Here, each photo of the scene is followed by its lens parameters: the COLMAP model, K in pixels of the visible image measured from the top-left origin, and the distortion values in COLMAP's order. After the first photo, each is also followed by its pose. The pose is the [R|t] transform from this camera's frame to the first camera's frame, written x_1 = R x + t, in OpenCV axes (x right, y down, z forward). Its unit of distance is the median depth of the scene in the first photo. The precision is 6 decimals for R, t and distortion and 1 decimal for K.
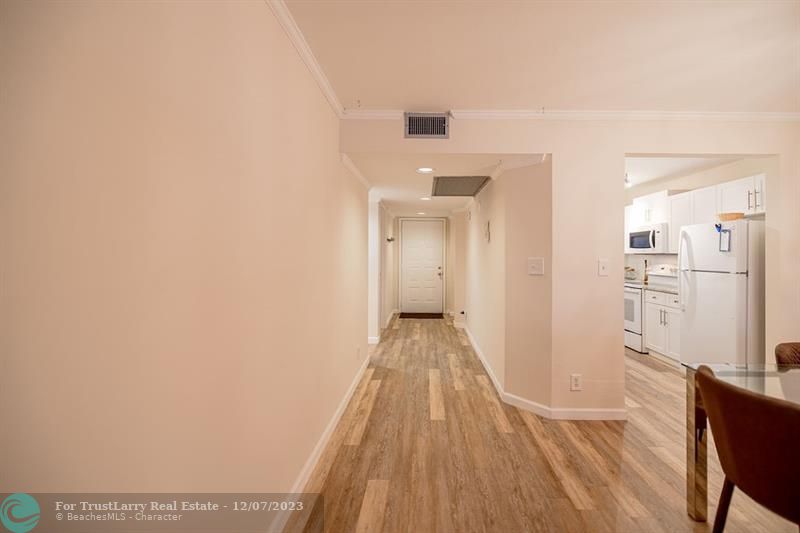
lens RADIAL K [[351.2, 0, 424.3], [0, 351.2, 244.7], [0, 0, 1]] dist [-0.000008, 0.000083]
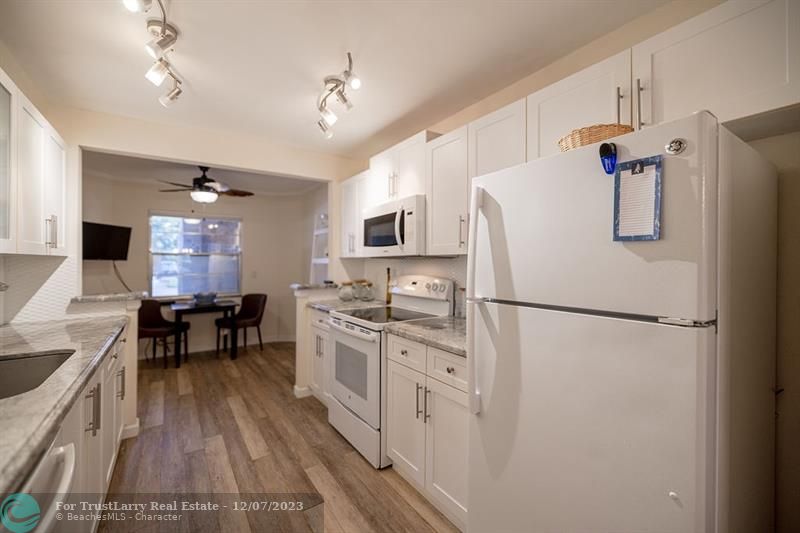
lens RADIAL K [[343.1, 0, 398.8], [0, 343.1, 254.1], [0, 0, 1]] dist [-0.000512, -0.000163]
pose [[0.828521, 0.002190, 0.559953, 0.383474], [-0.005975, 0.999970, 0.004931, 0.020610], [-0.559926, -0.007431, 0.828510, 0.610607]]
